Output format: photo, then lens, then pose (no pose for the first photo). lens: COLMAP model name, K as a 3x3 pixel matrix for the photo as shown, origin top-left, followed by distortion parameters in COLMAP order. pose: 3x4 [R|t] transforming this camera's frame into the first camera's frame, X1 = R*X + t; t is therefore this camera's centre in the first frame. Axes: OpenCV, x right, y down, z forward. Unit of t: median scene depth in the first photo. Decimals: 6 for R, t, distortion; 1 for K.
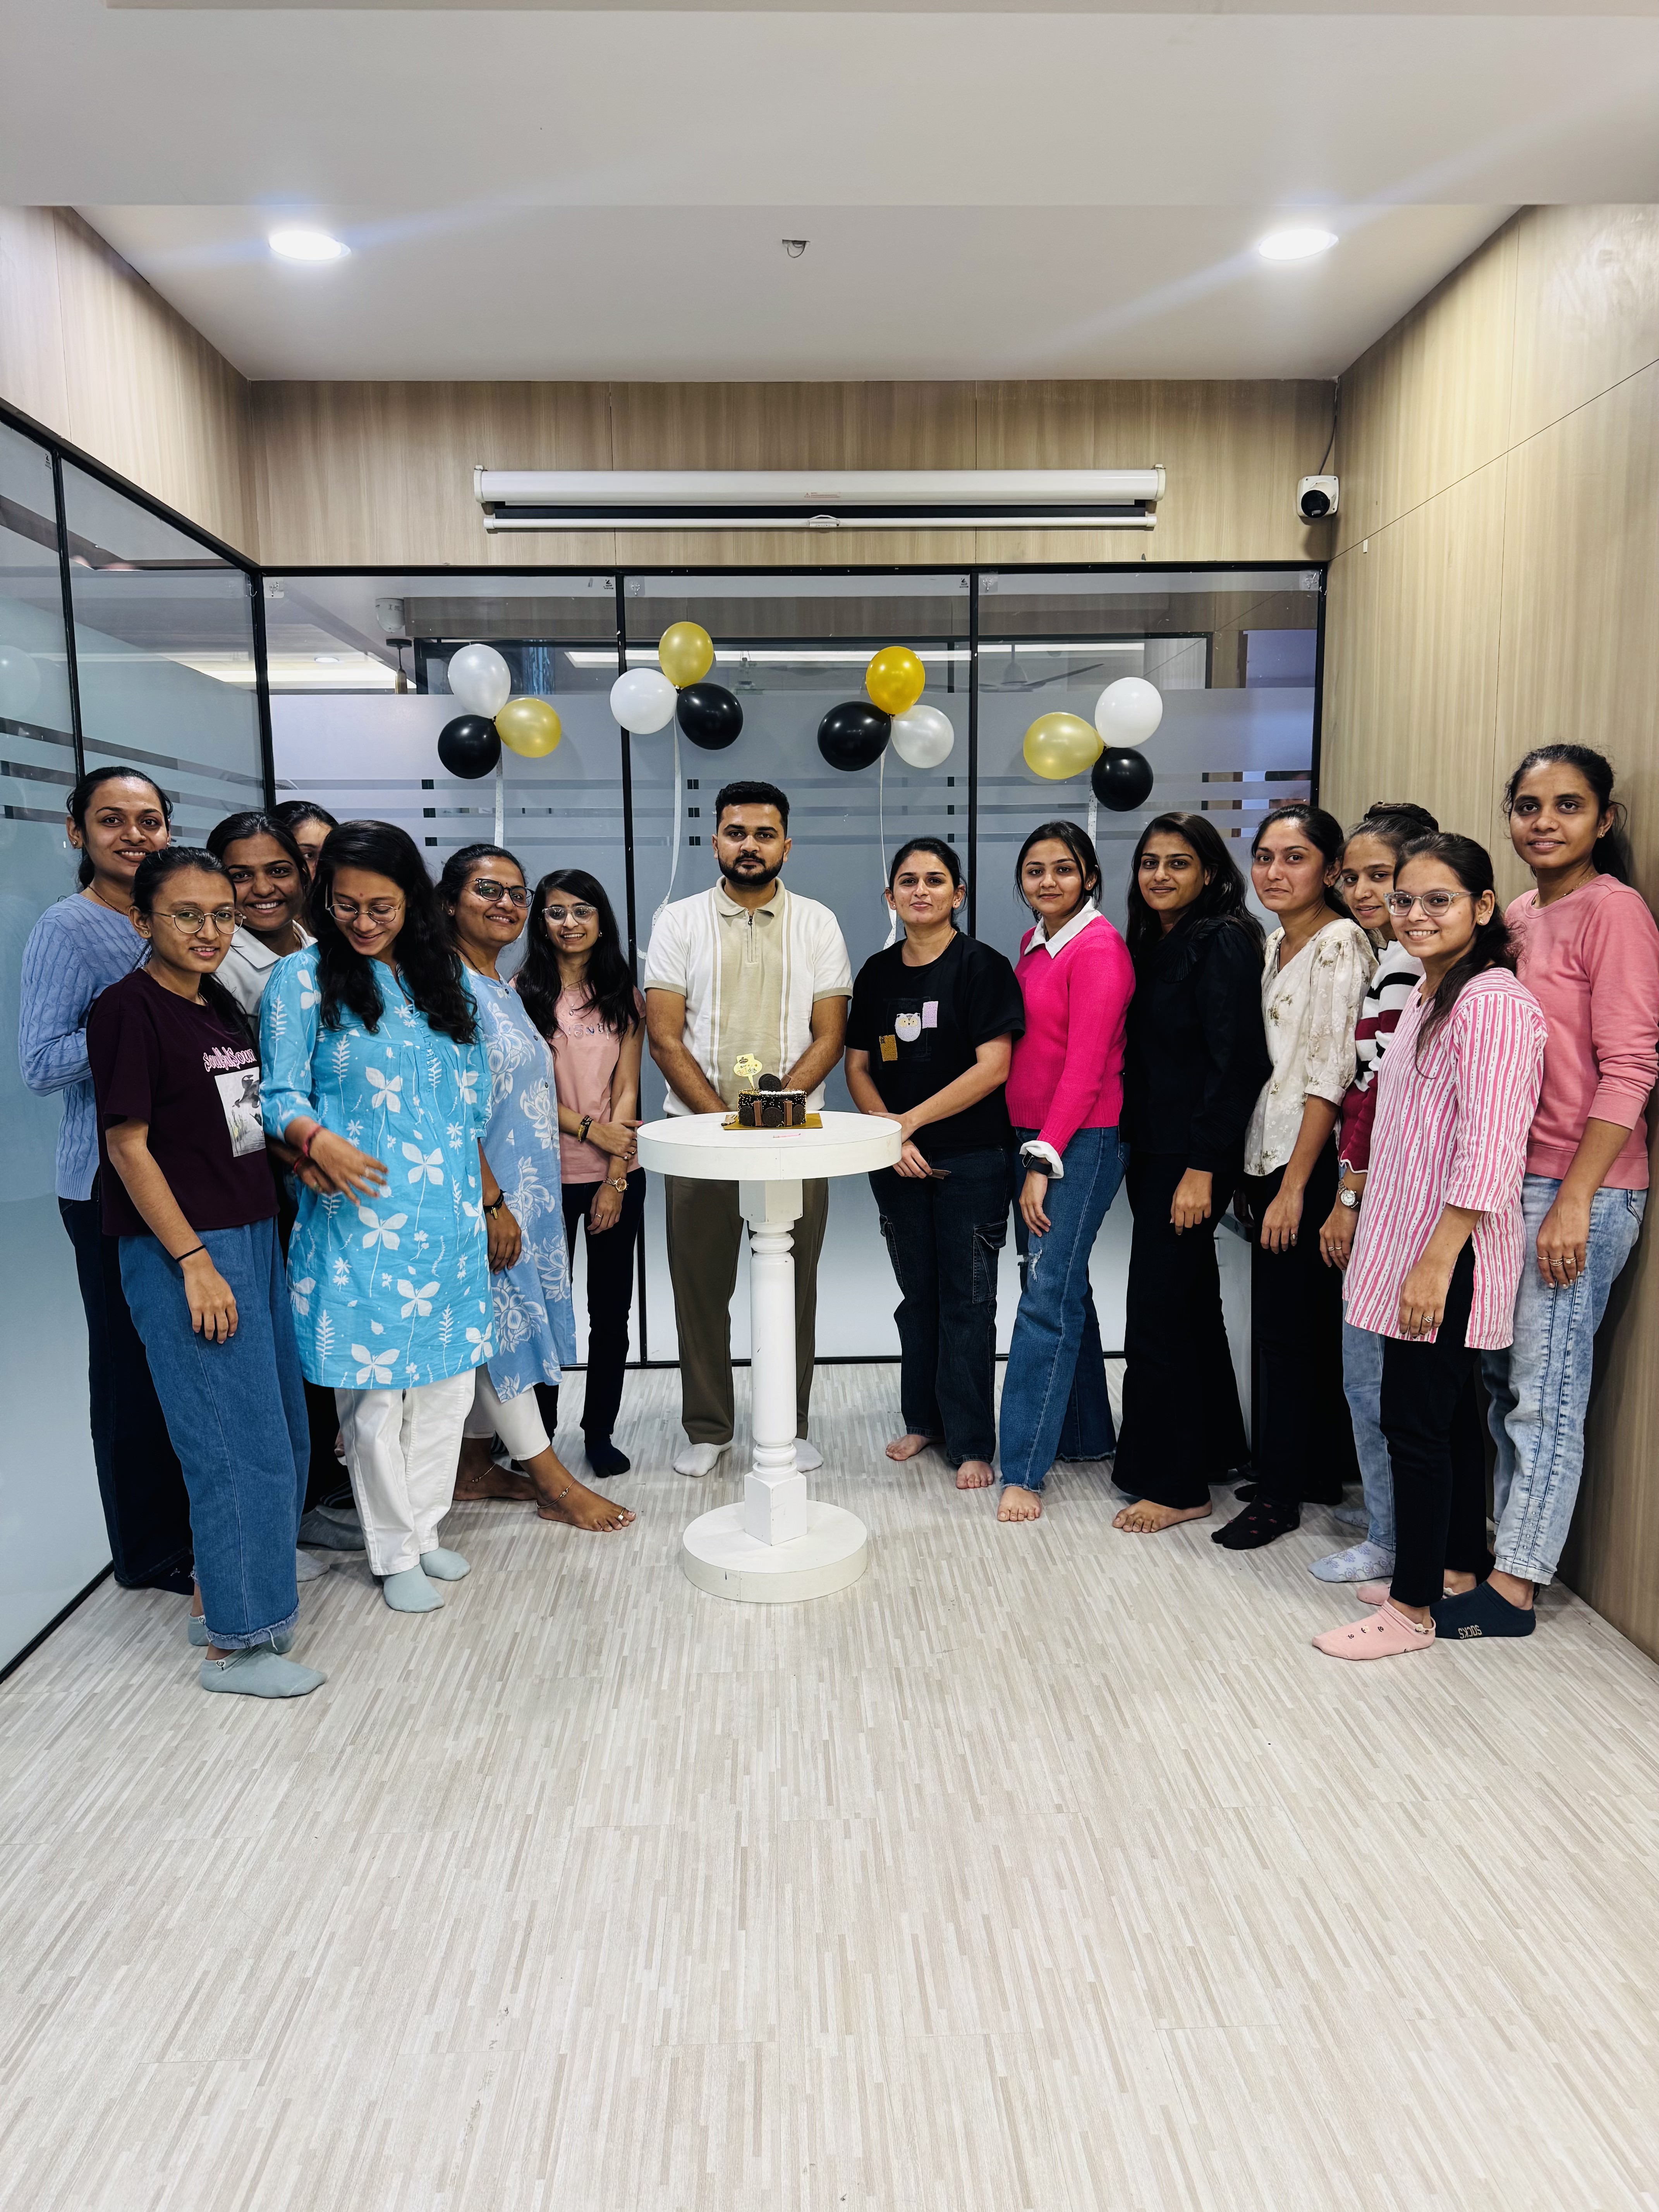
lens RADIAL K [[1544.5, 0, 836.8], [0, 1544.5, 1114.4], [0, 0, 1]] dist [0.036807, -0.041584]
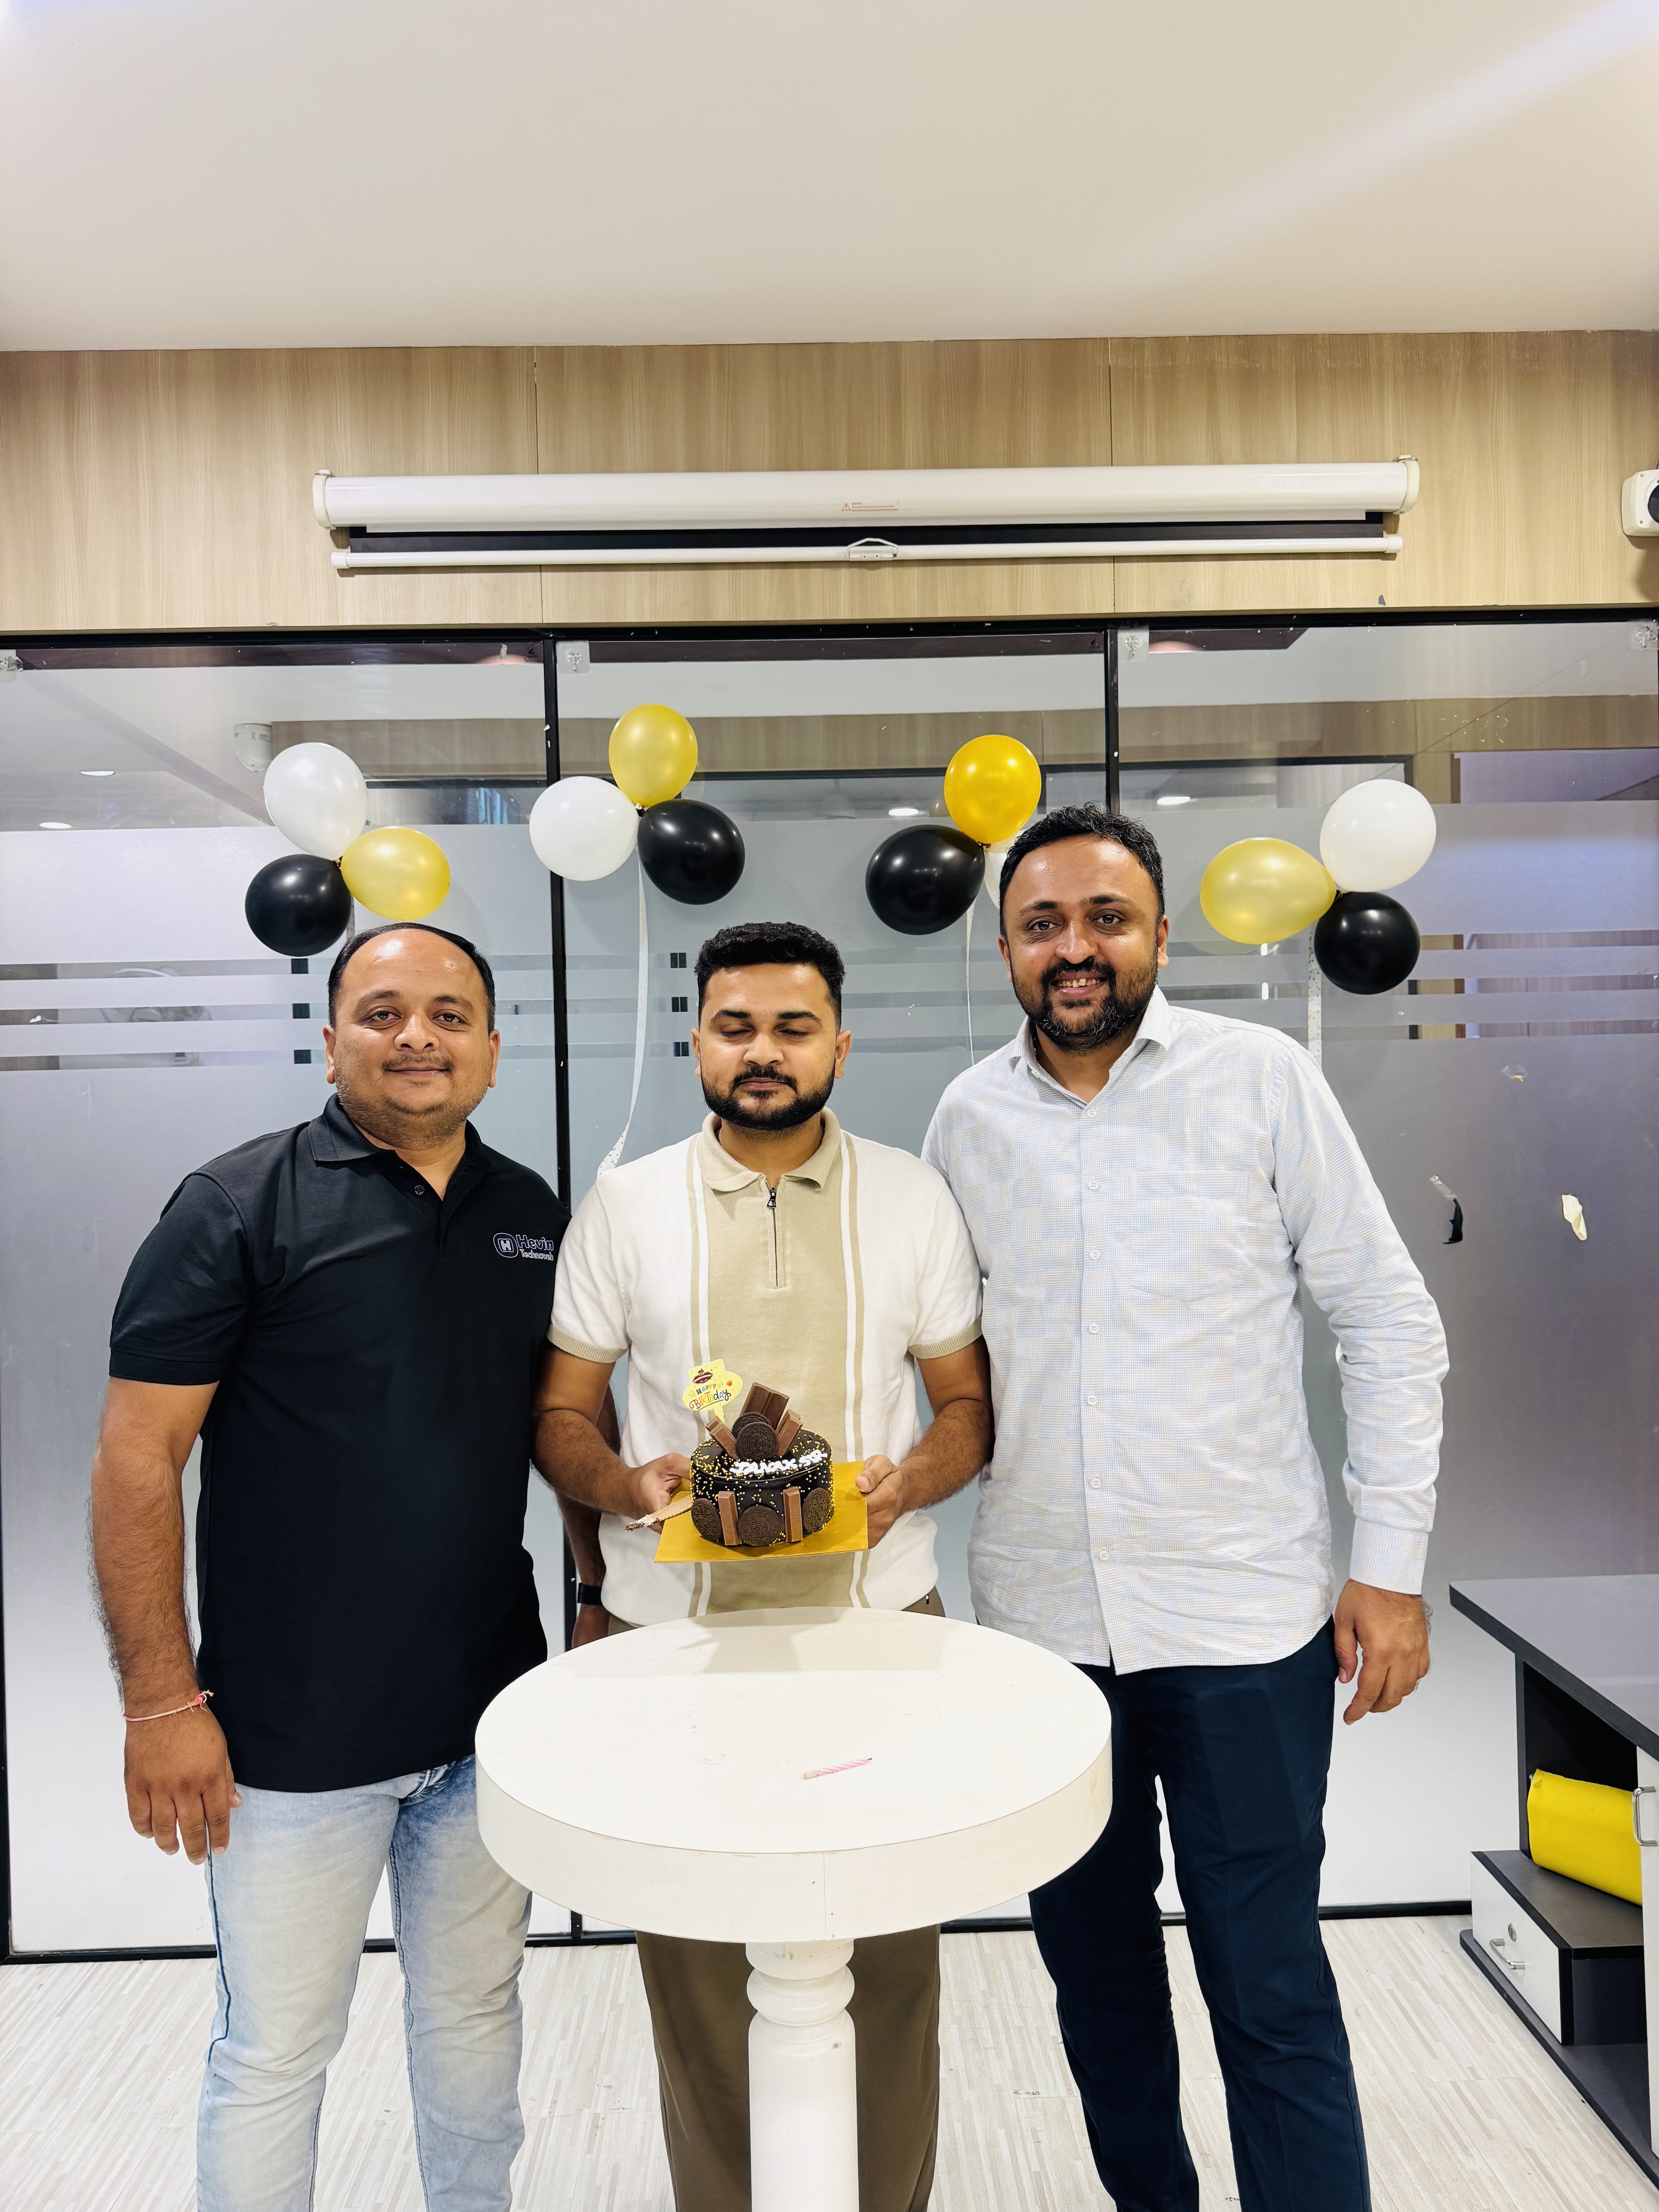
lens RADIAL K [[1544.5, 0, 819.4], [0, 1544.5, 1115.3], [0, 0, 1]] dist [0.036807, -0.041584]
pose [[0.999881, -0.012222, -0.009360, -0.039790], [0.010755, 0.989619, -0.143313, -0.096719], [0.011015, 0.143195, 0.989633, 0.604803]]
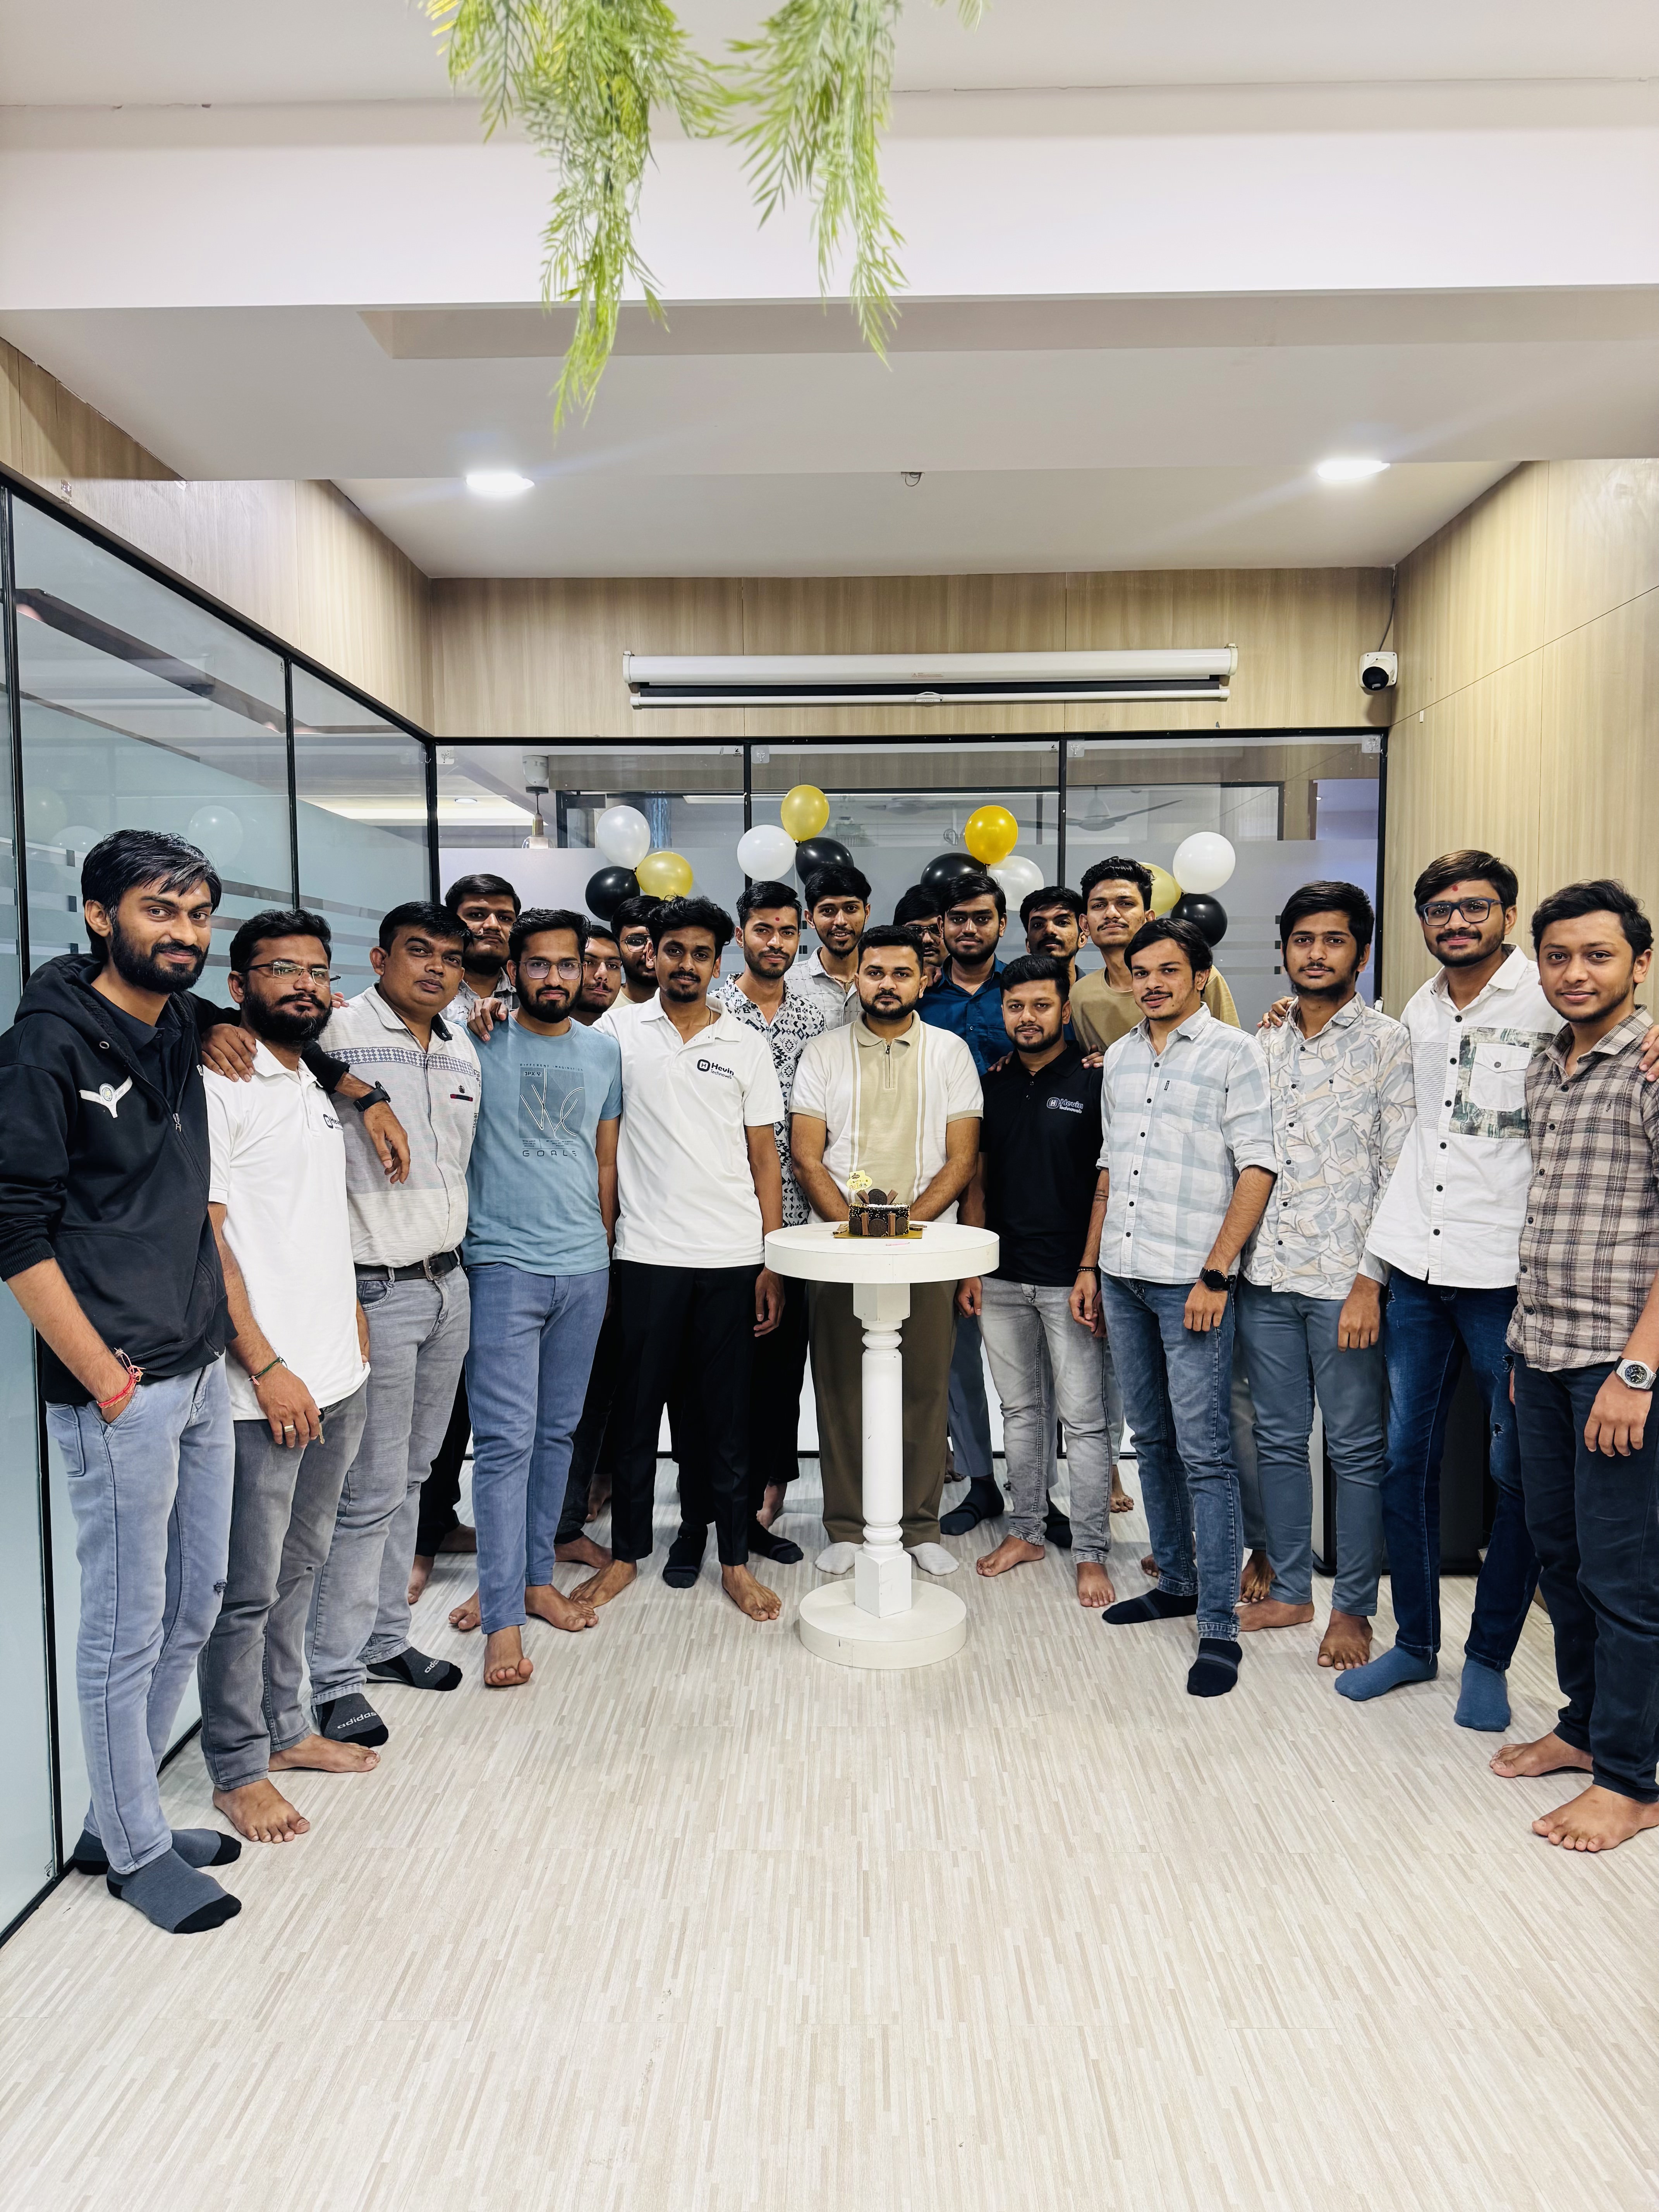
lens RADIAL K [[1544.5, 0, 829.6], [0, 1544.5, 1108.0], [0, 0, 1]] dist [0.036807, -0.041584]
pose [[0.998354, 0.008959, -0.056656, -0.020902], [-0.012946, 0.997435, -0.070398, -0.006852], [0.055880, 0.071016, 0.995909, -0.146767]]
